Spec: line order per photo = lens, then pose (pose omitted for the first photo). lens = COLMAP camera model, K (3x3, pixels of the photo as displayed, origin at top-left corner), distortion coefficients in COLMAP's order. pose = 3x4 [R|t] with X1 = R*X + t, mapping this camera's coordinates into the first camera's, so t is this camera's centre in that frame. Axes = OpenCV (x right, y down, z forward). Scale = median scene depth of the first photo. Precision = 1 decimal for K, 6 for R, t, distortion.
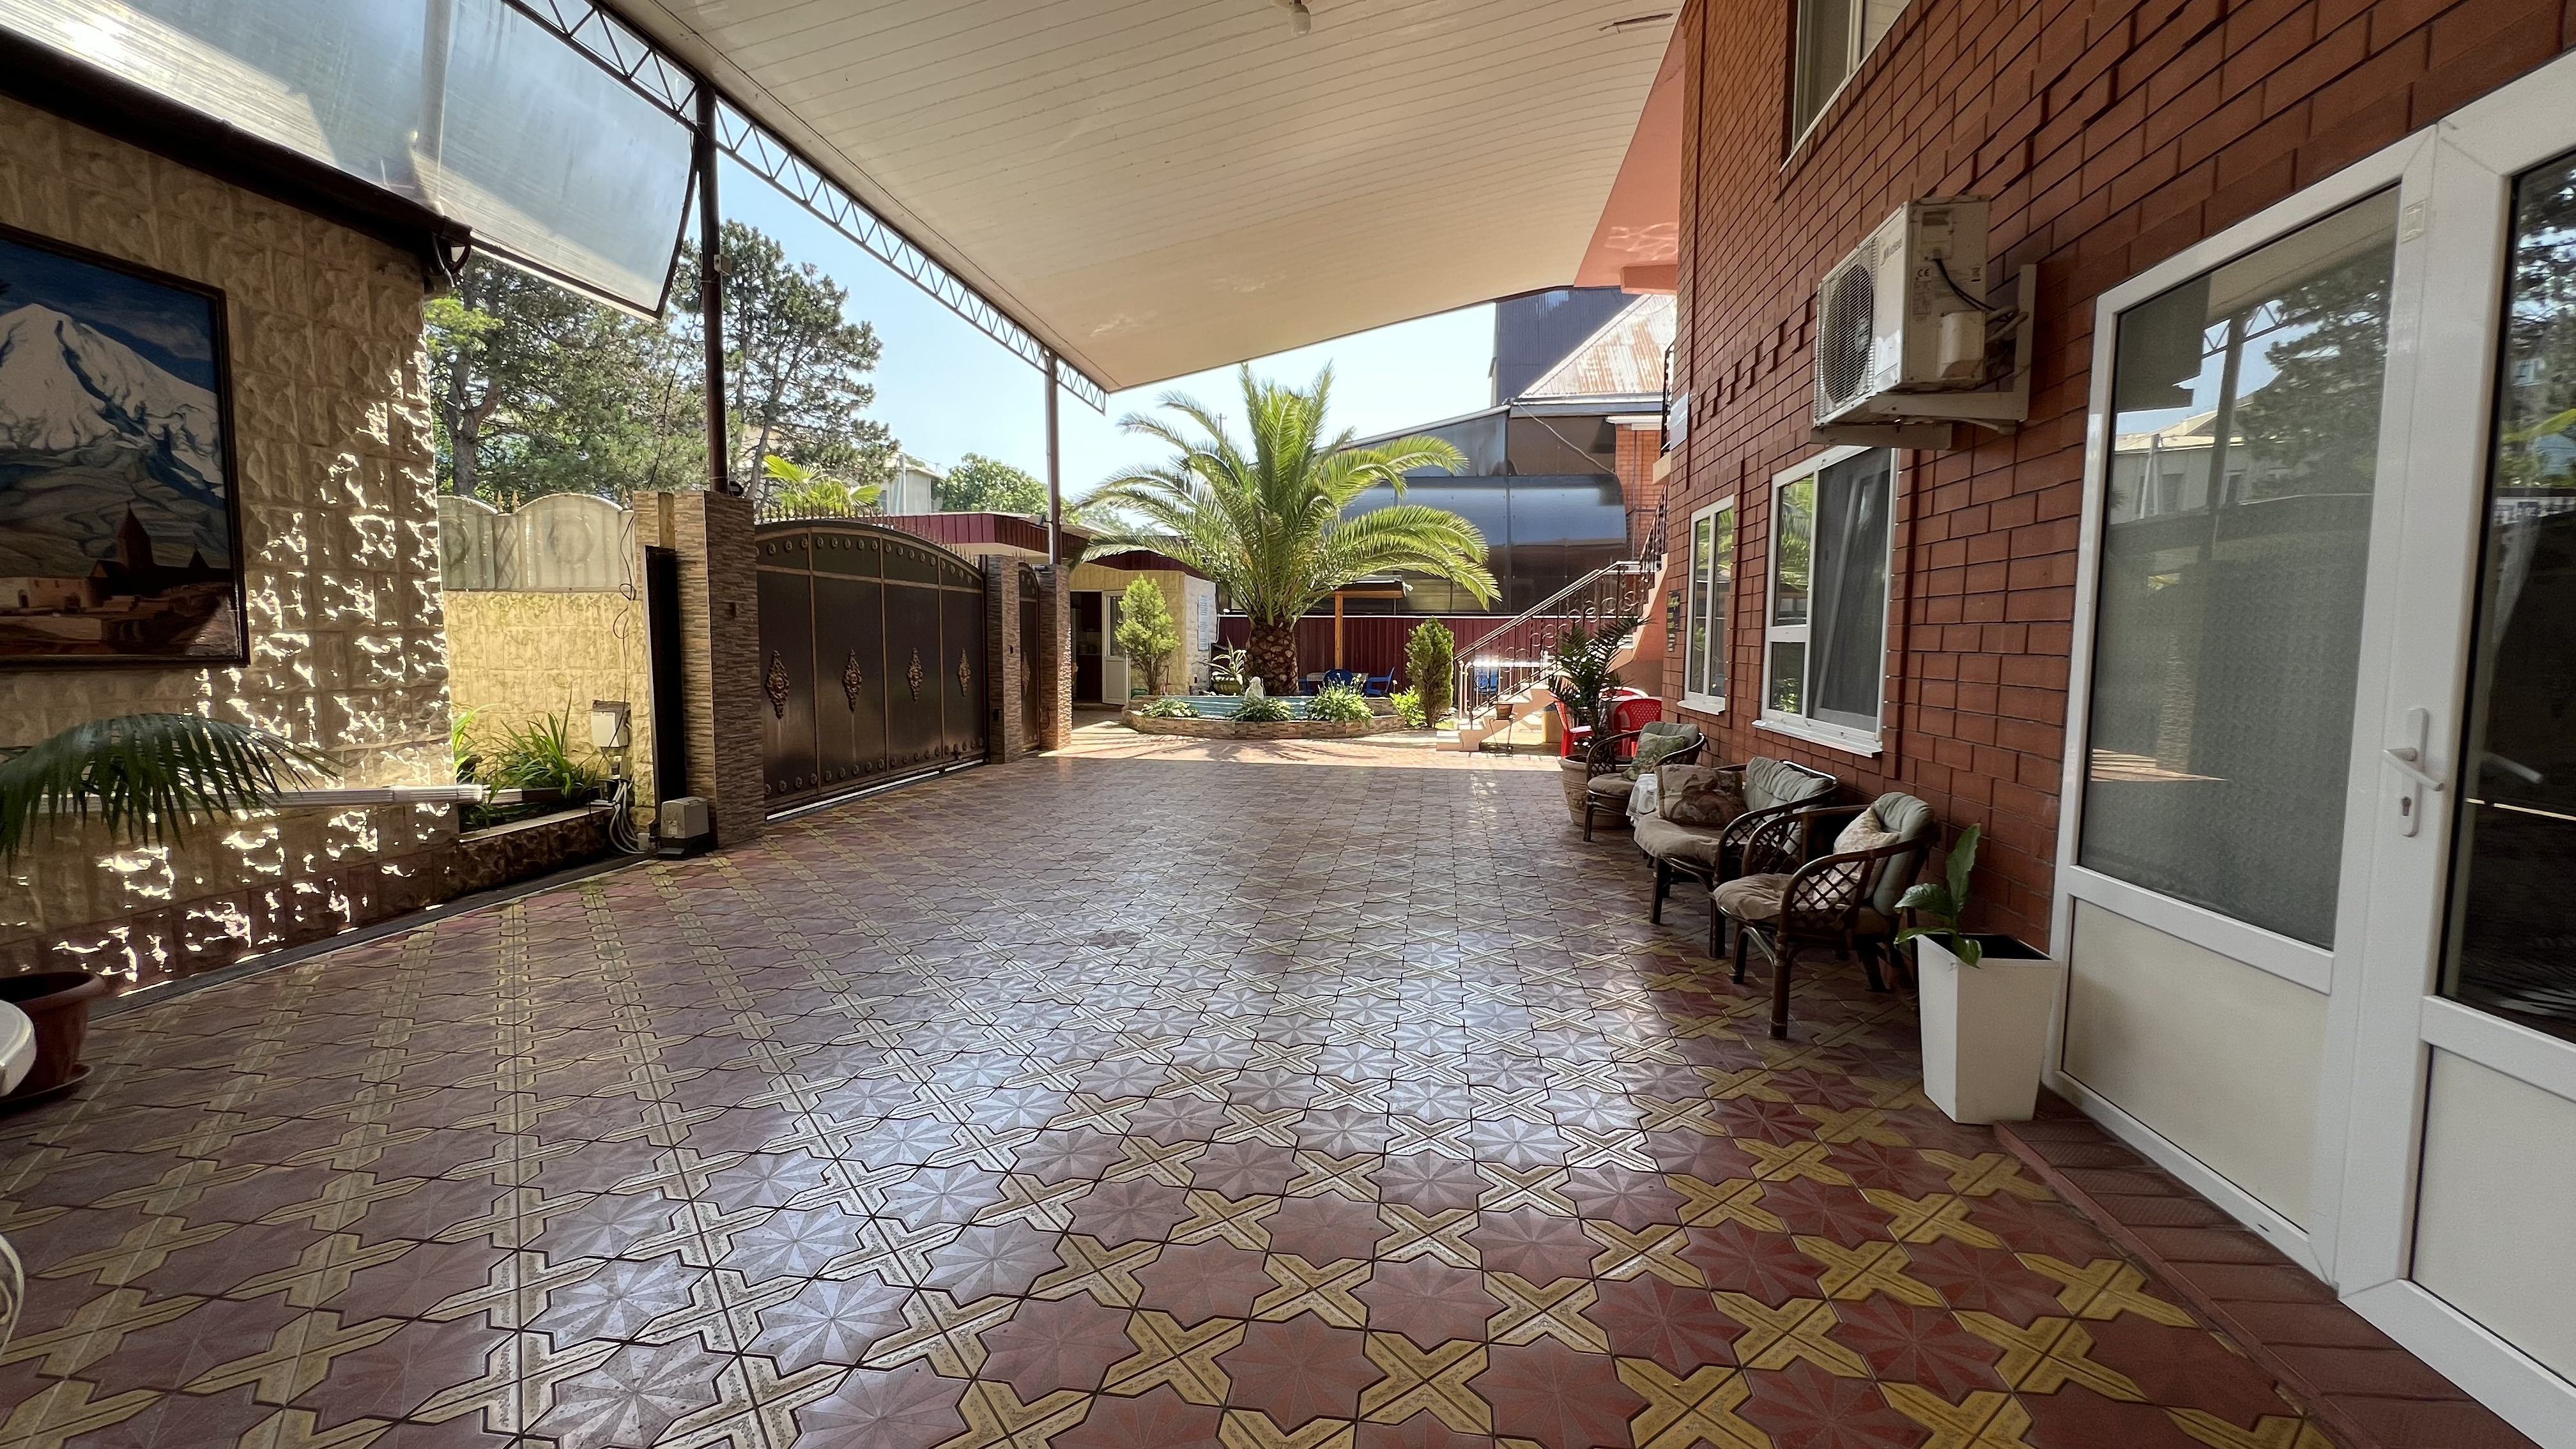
lens RADIAL K [[1028.4, 0, 1286.2], [0, 1028.4, 717.5], [0, 0, 1]] dist [-0.003292, 0.001857]
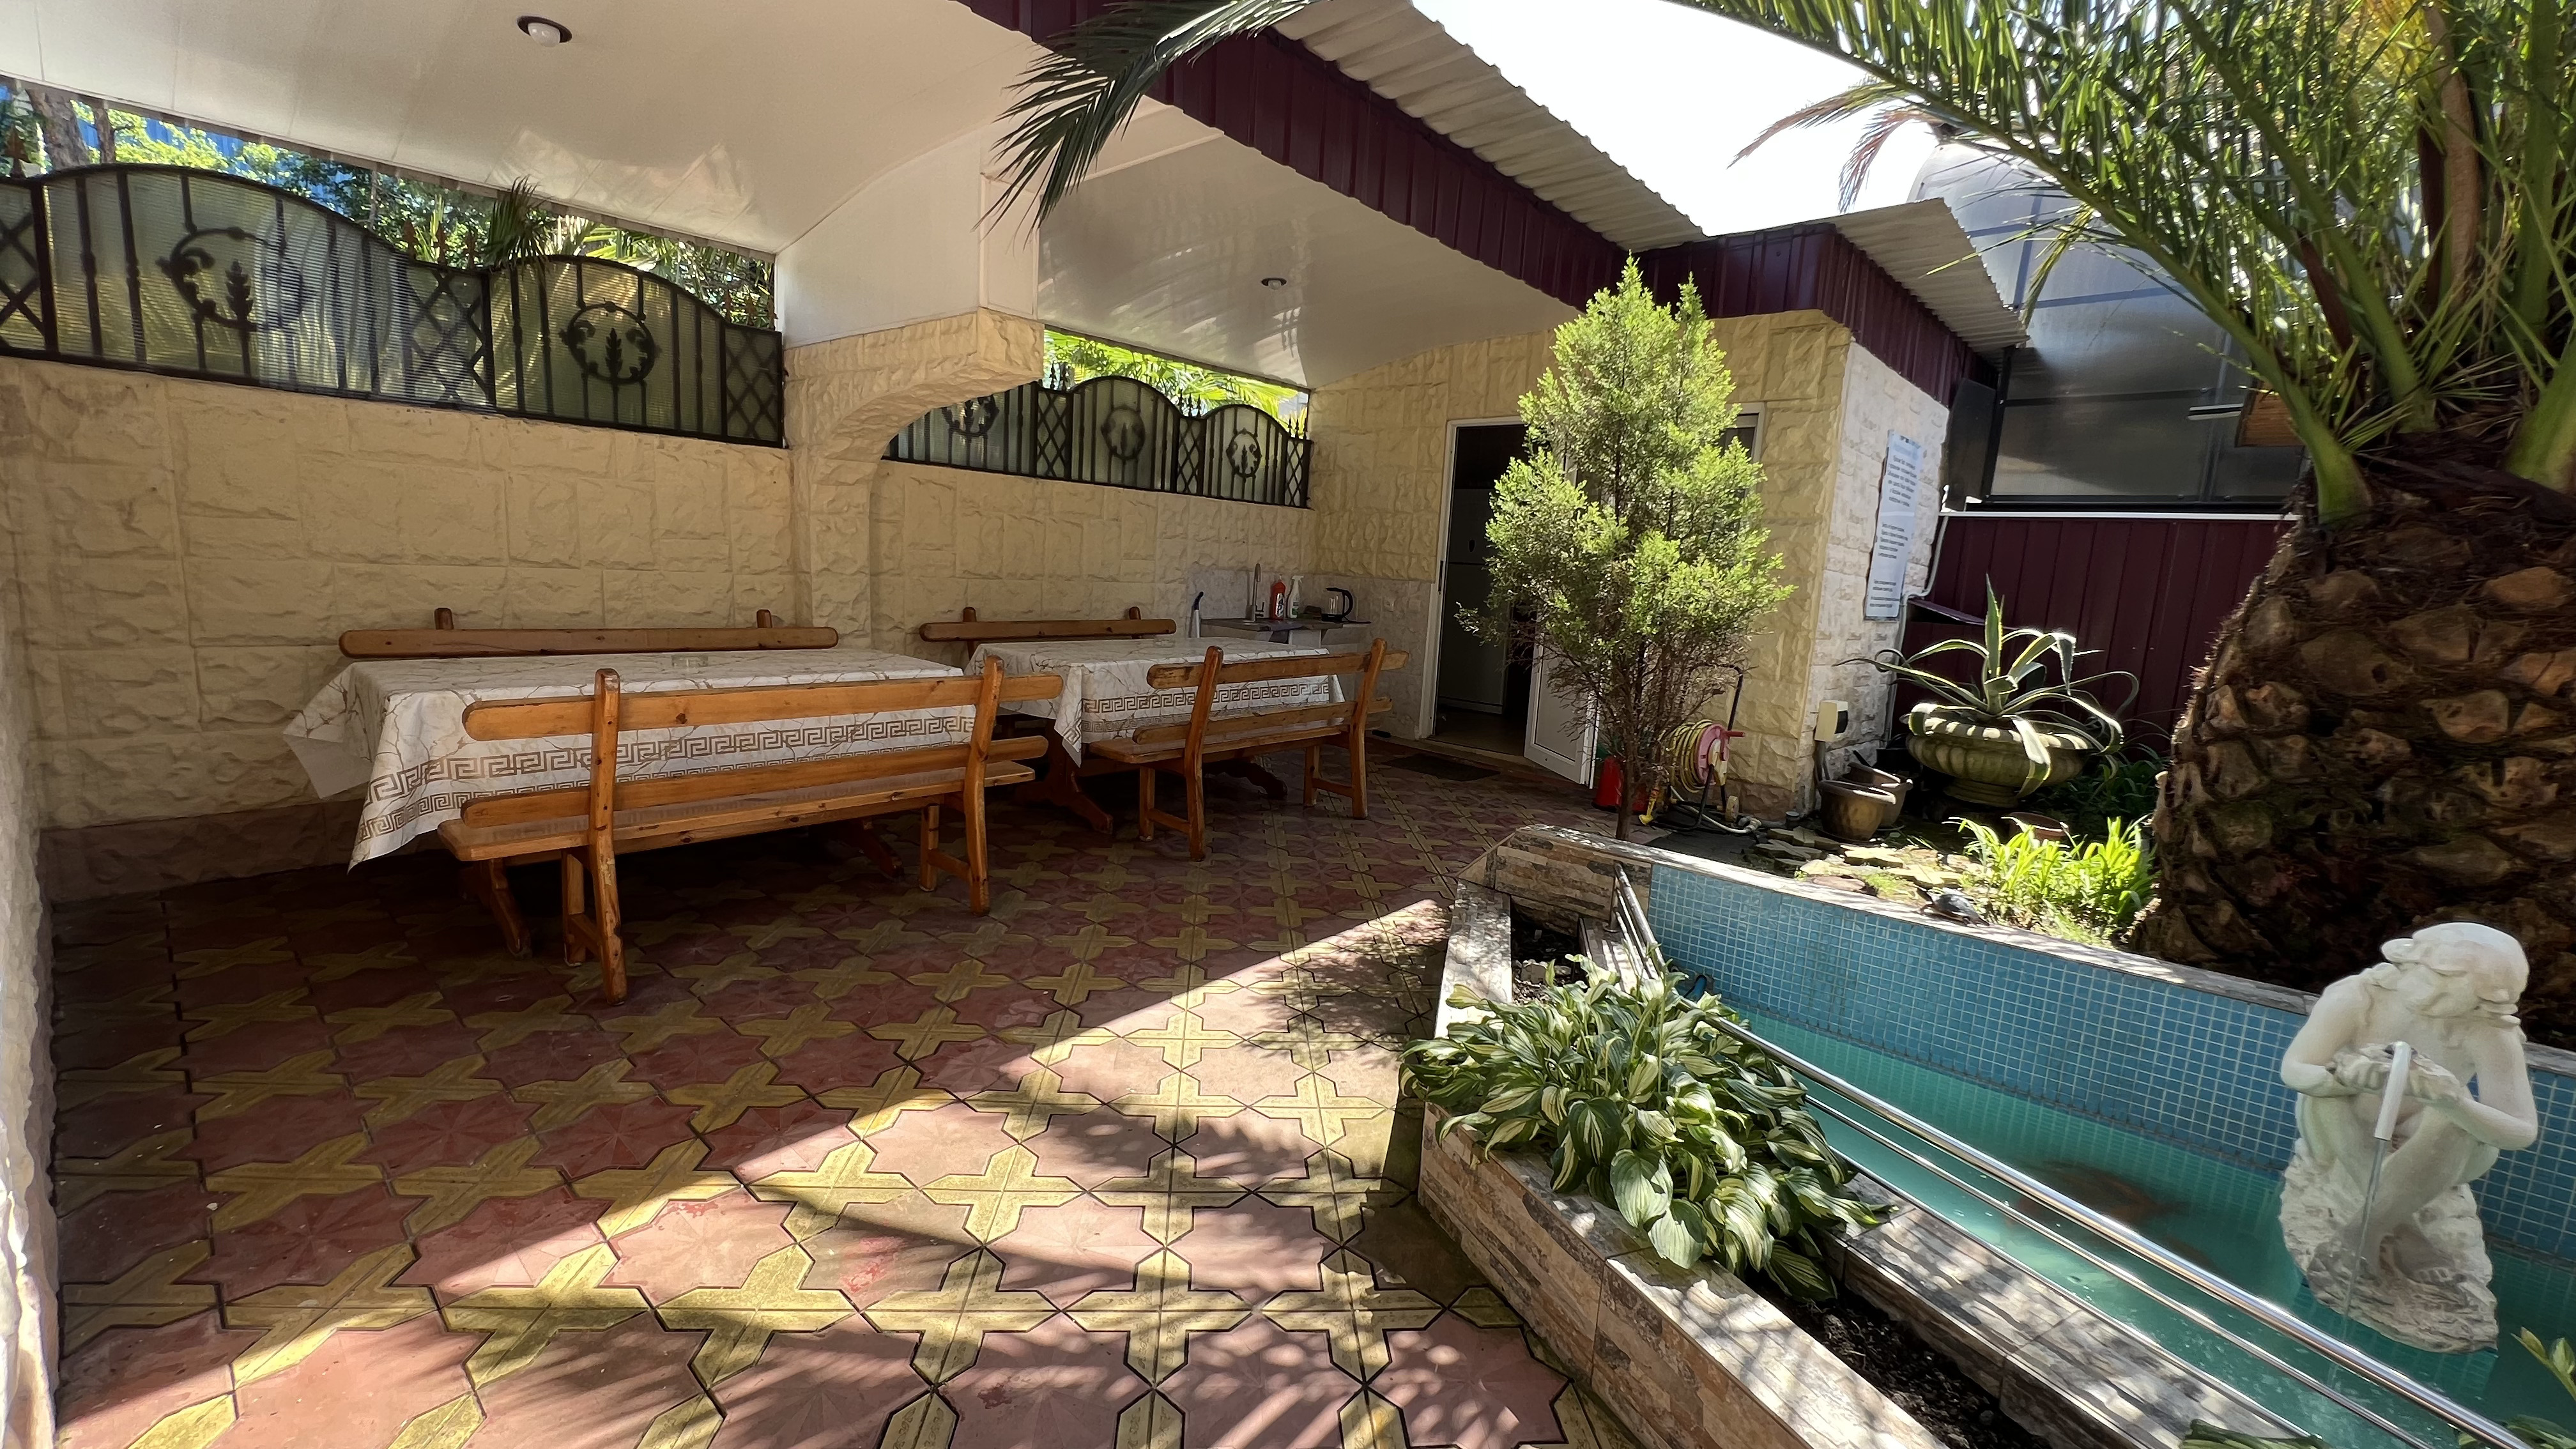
lens RADIAL K [[1028.4, 0, 1289.3], [0, 1028.4, 725.4], [0, 0, 1]] dist [-0.003292, 0.001857]
pose [[0.838907, 0.121350, -0.530574, -0.077069], [-0.087274, 0.992206, 0.088939, -0.056785], [0.537232, -0.028306, 0.842960, 0.799508]]
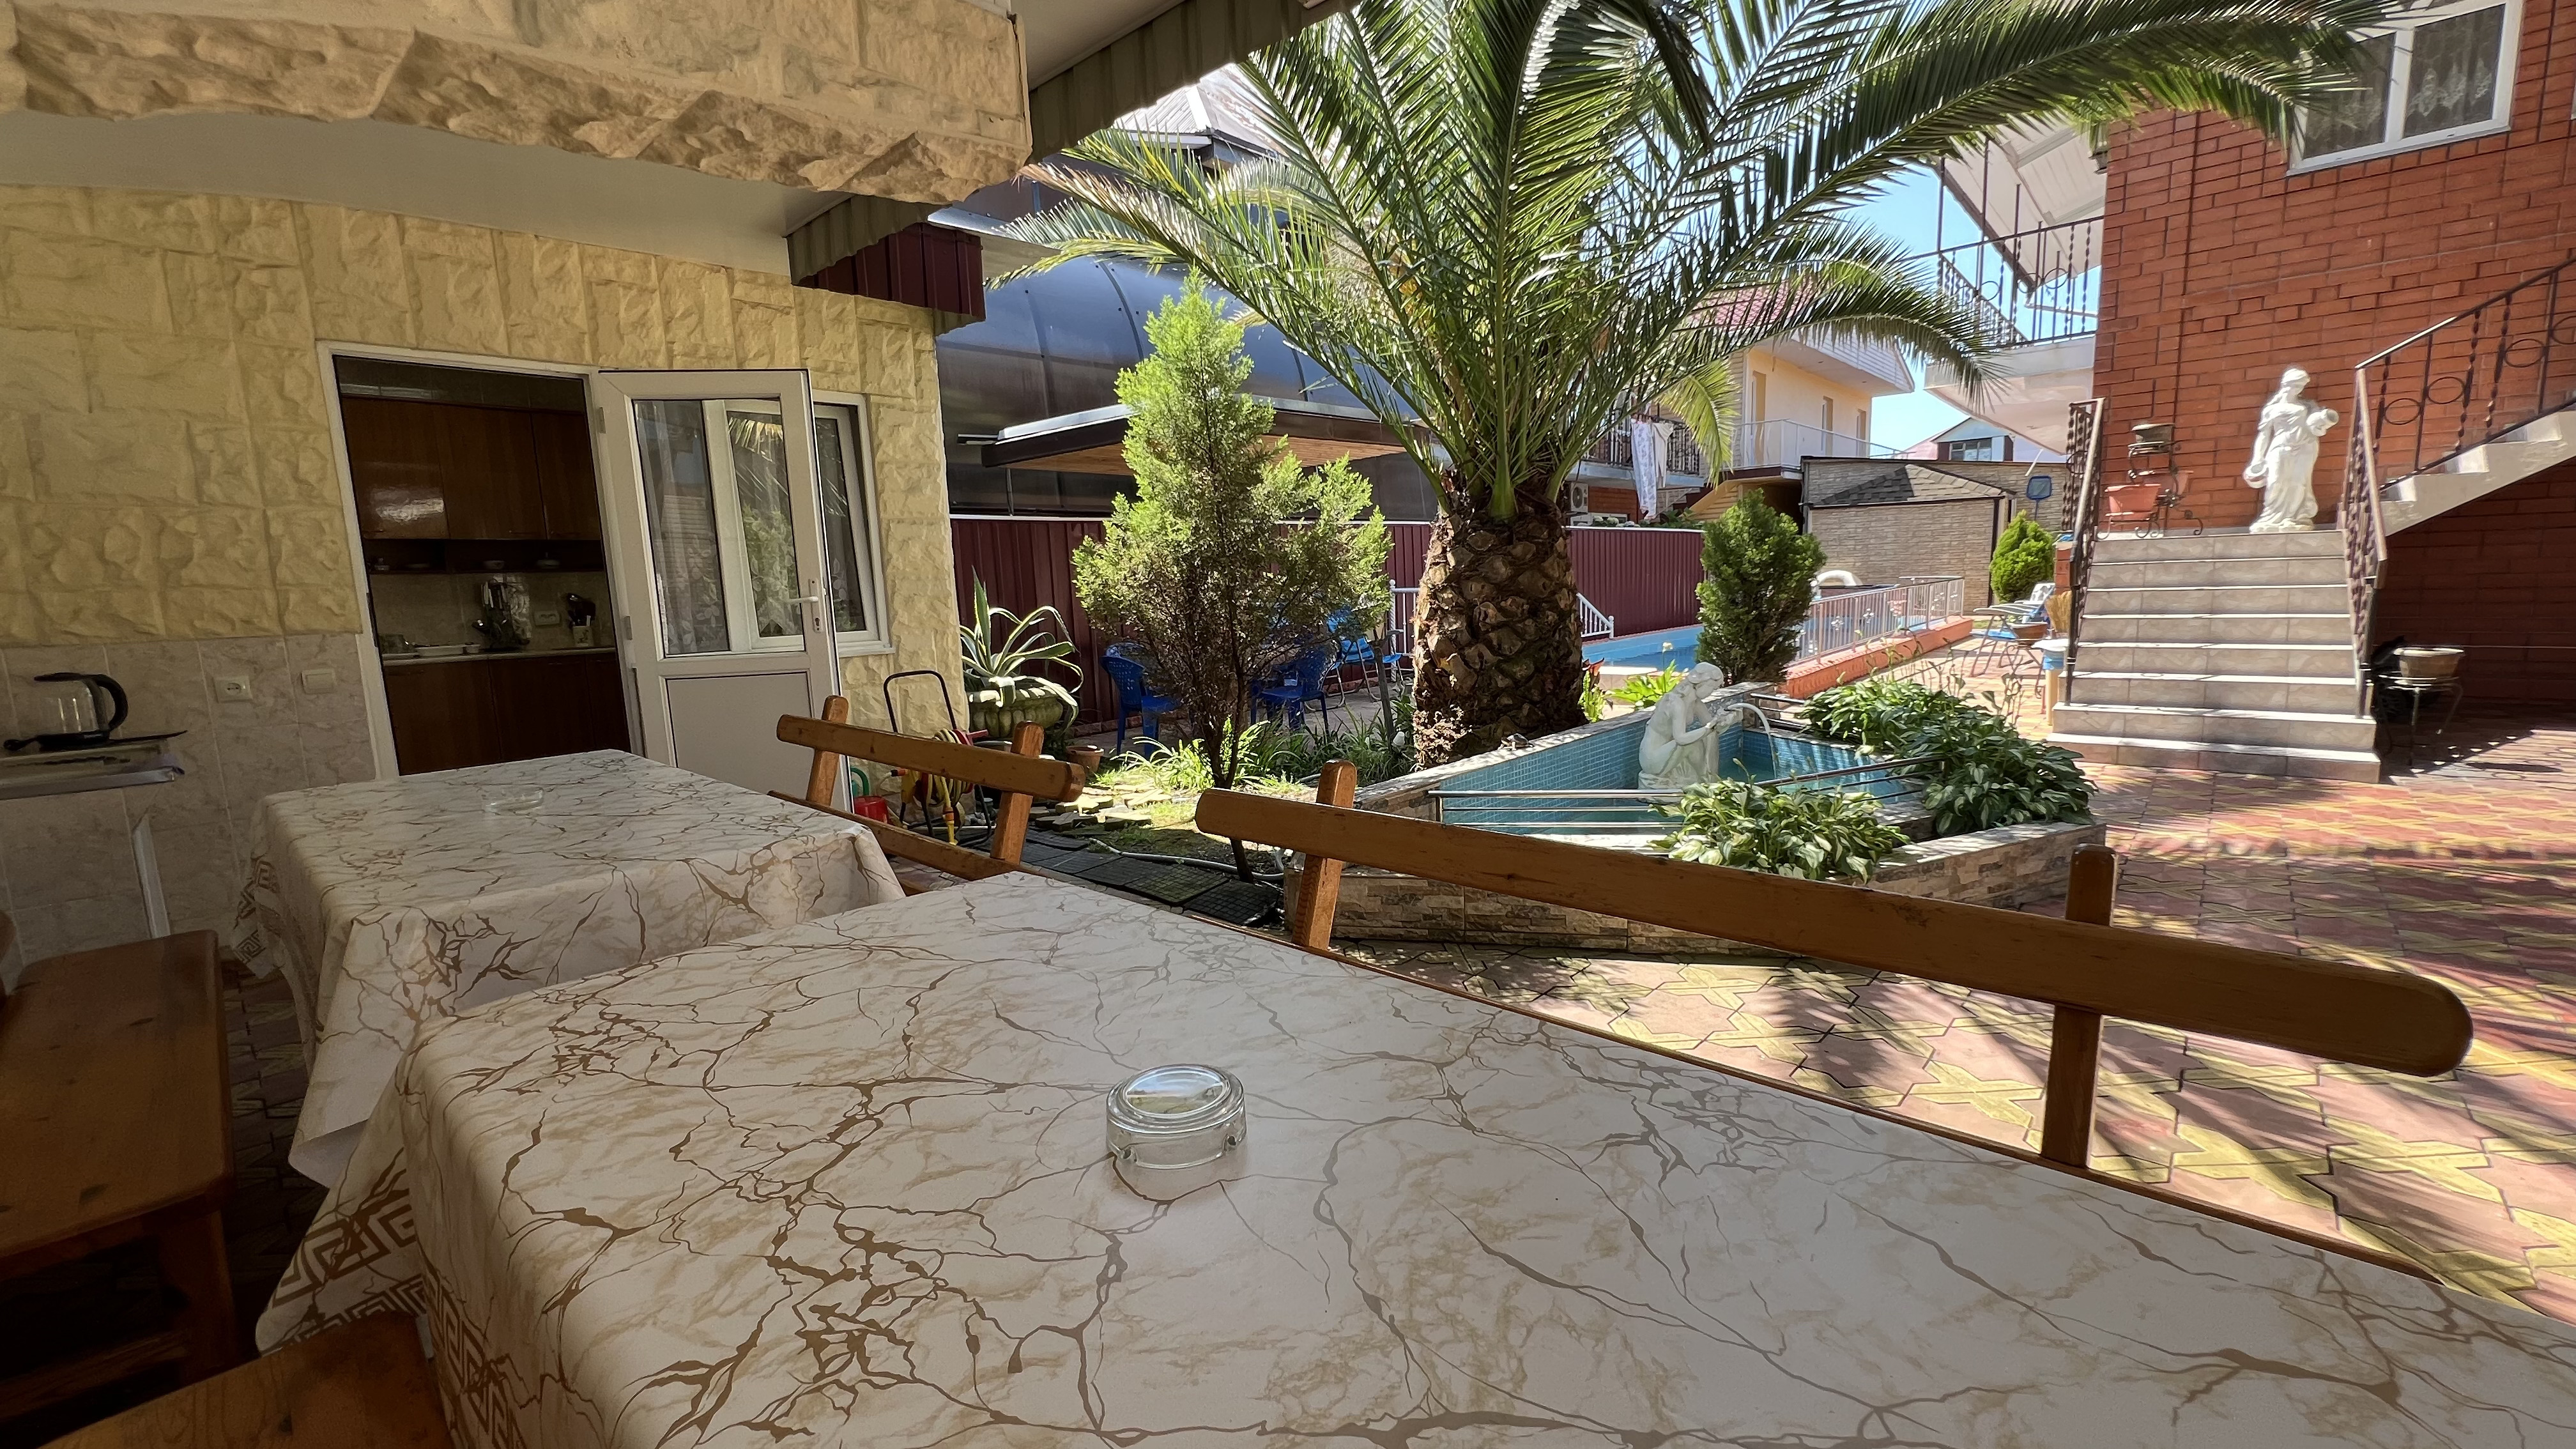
lens RADIAL K [[1028.4, 0, 1295.6], [0, 1028.4, 730.2], [0, 0, 1]] dist [-0.003292, 0.001857]
pose [[0.560492, -0.152636, 0.813972, -0.339850], [0.107854, 0.987951, 0.110993, -0.064006], [-0.821106, 0.025580, 0.570202, 0.882260]]
